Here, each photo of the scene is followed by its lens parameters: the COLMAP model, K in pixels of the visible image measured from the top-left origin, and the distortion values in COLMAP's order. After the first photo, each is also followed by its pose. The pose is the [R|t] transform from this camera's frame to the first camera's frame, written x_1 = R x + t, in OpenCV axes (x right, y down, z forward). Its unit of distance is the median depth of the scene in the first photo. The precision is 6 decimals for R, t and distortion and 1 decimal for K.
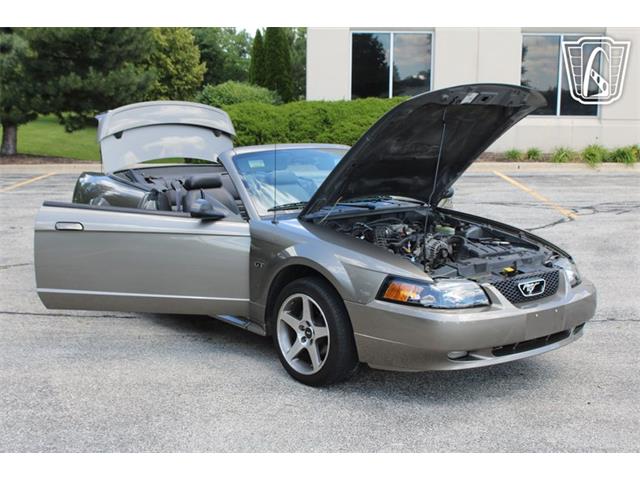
lens RADIAL K [[1198.6, 0, 340.6], [0, 1198.6, 217.4], [0, 0, 1]] dist [-0.019820, -0.083620]
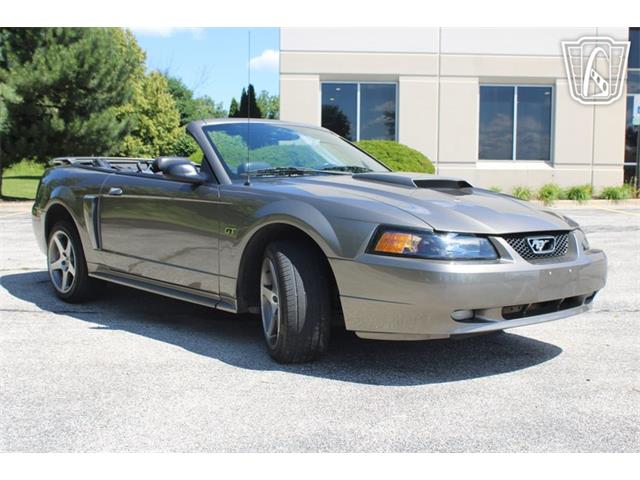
lens RADIAL K [[895.9, 0, 320.0], [0, 895.9, 240.0], [0, 0, 1]] dist [-0.062586, 0.017136]
pose [[0.999644, -0.015516, 0.021720, -0.016511], [0.018142, 0.991807, -0.126449, 0.134217], [-0.019580, 0.126798, 0.991735, 0.351802]]
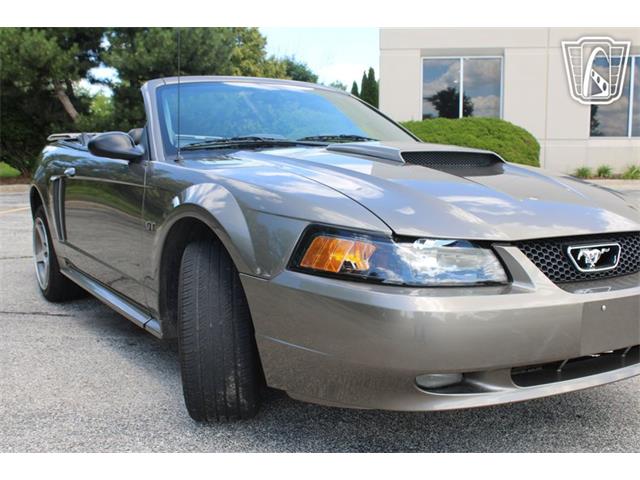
lens RADIAL K [[665.8, 0, 390.2], [0, 665.8, 243.1], [0, 0, 1]] dist [-0.047591, 0.014908]
pose [[0.987167, 0.000008, -0.159691, 0.116351], [-0.012050, 0.997153, -0.074439, 0.075183], [0.159236, 0.075408, 0.984356, 0.690758]]
